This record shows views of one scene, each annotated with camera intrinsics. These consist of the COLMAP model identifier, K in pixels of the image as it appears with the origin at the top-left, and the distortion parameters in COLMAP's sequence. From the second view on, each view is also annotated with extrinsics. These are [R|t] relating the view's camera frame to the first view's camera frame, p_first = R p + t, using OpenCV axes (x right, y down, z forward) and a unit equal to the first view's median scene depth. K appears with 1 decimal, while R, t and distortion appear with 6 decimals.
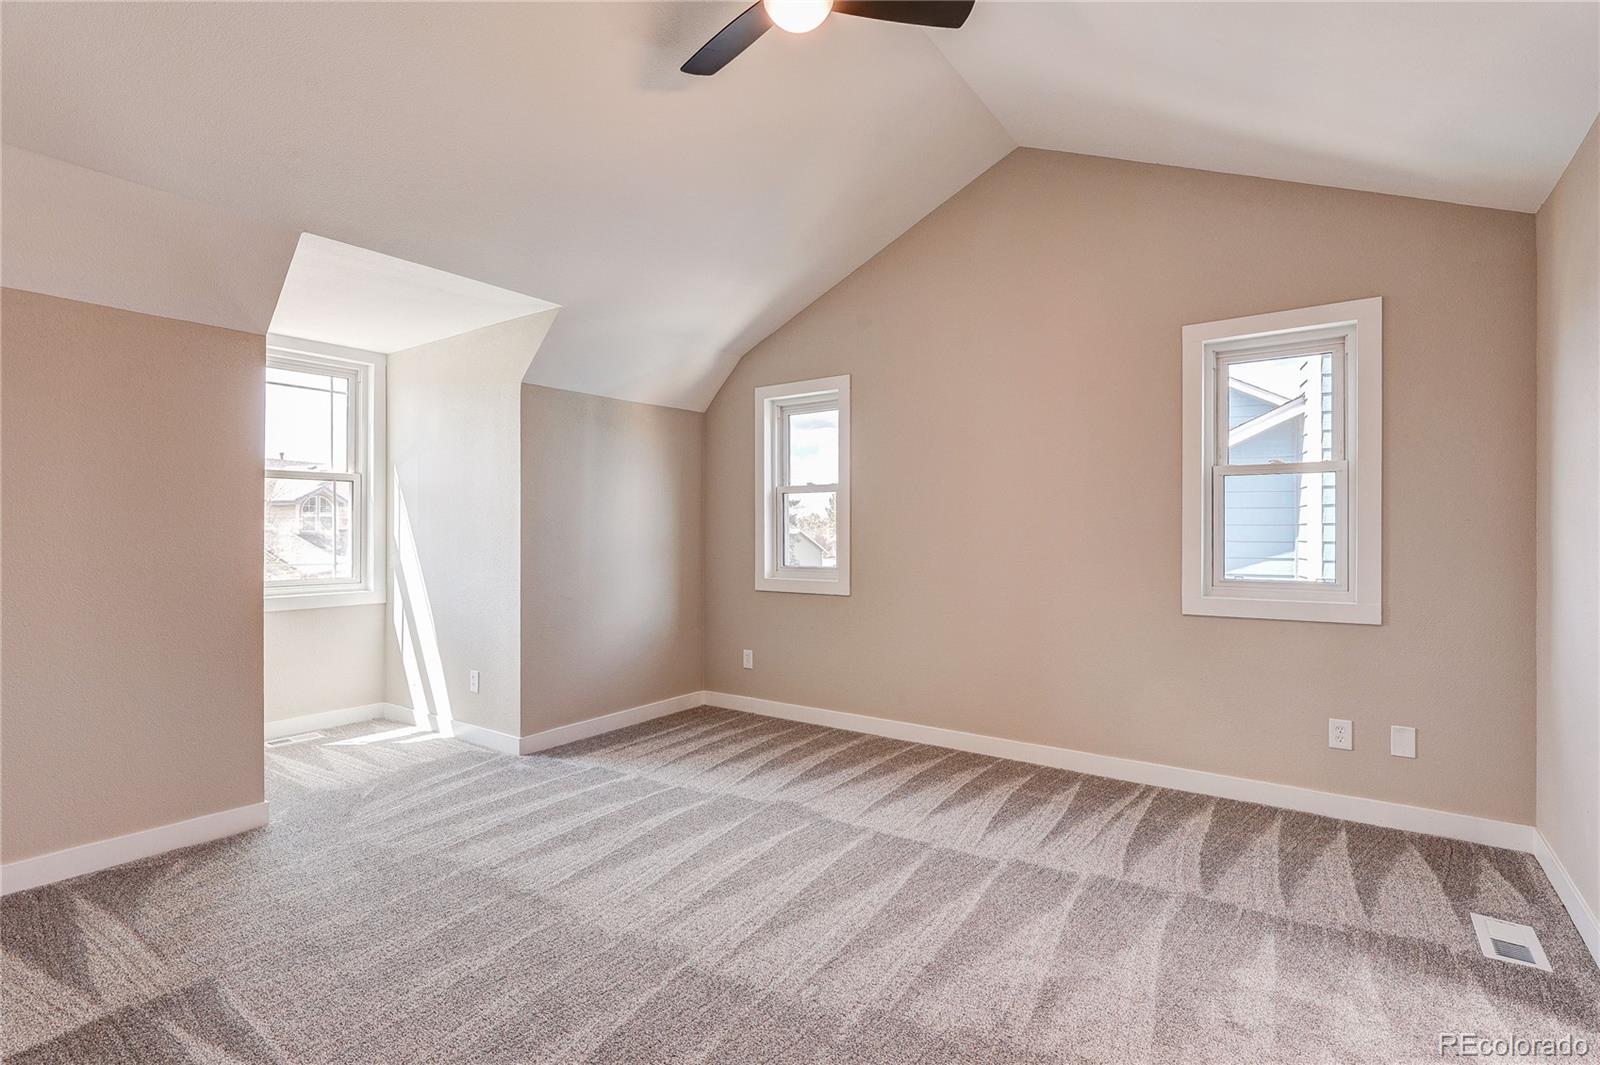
lens RADIAL K [[748.8, 0, 779.2], [0, 748.8, 523.6], [0, 0, 1]] dist [-0.007201, 0.002698]
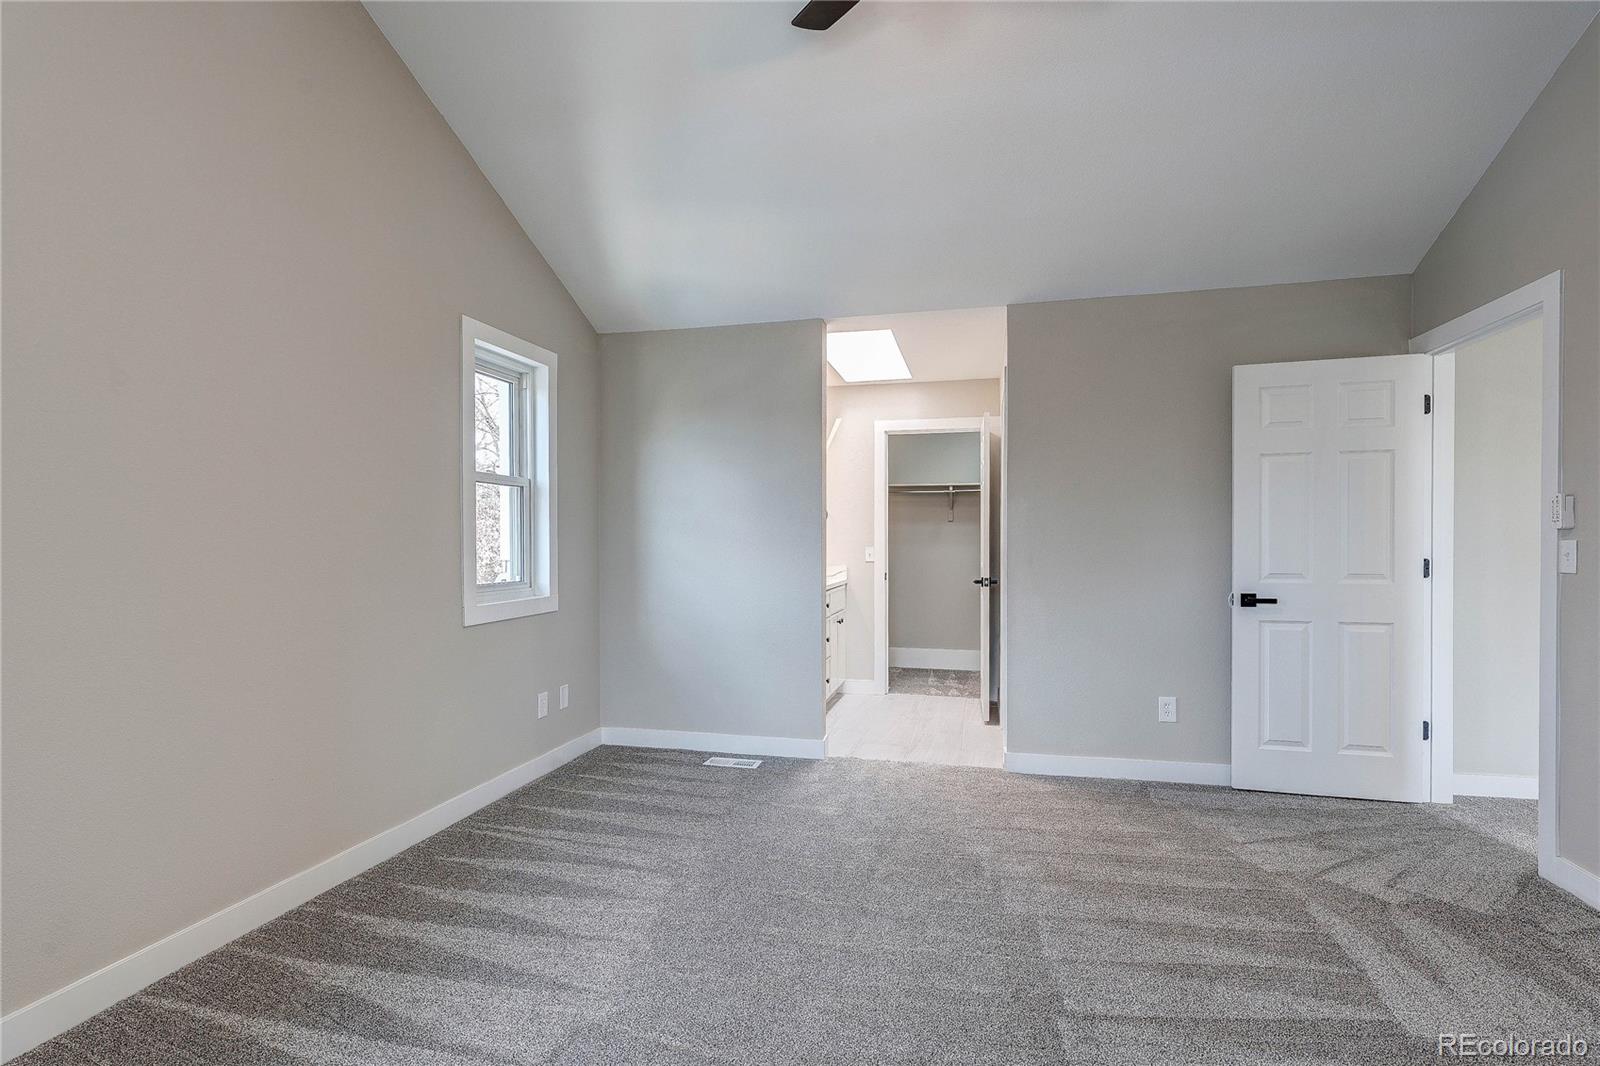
lens RADIAL K [[748.8, 0, 807.7], [0, 748.8, 544.0], [0, 0, 1]] dist [-0.007201, 0.002698]
pose [[-0.376939, -0.003976, 0.926229, -0.396299], [-0.000493, 0.999992, 0.004092, 0.011964], [-0.926238, 0.001086, -0.376938, 0.788269]]
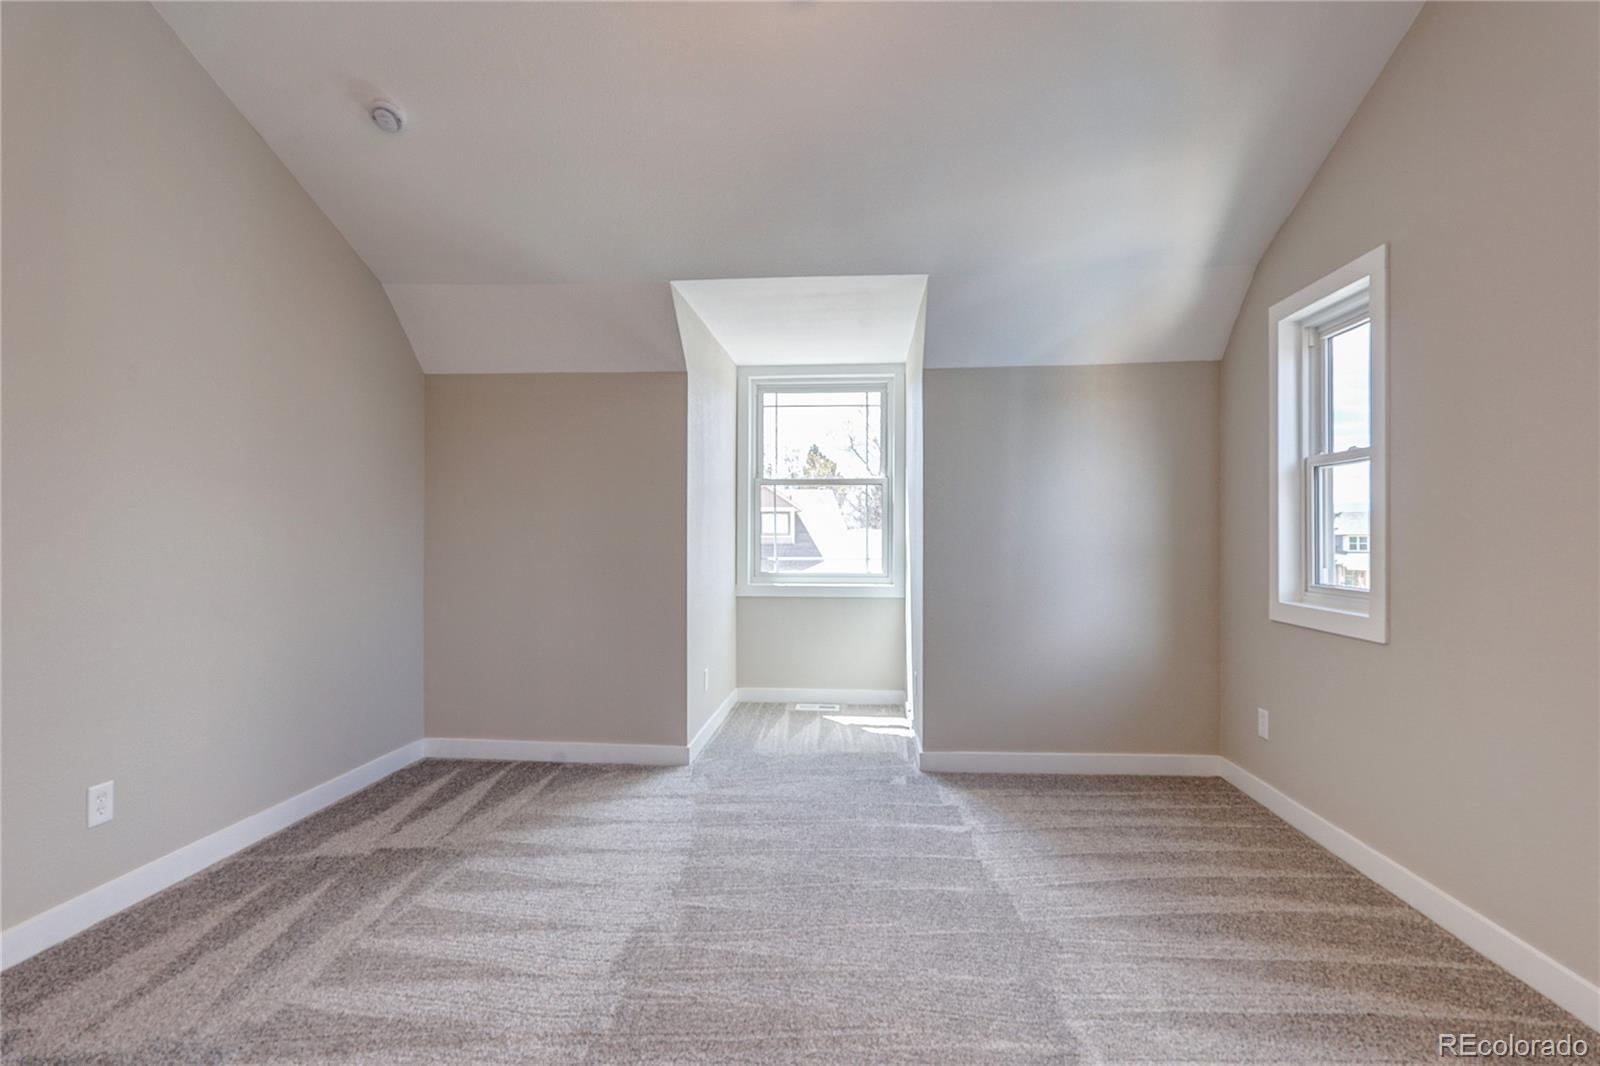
lens RADIAL K [[748.8, 0, 797.0], [0, 748.8, 530.0], [0, 0, 1]] dist [-0.007201, 0.002698]
pose [[0.539592, -0.003074, -0.841921, 0.348275], [0.008042, 0.999967, 0.001503, 0.008572], [0.841888, -0.007582, 0.539599, 0.365240]]
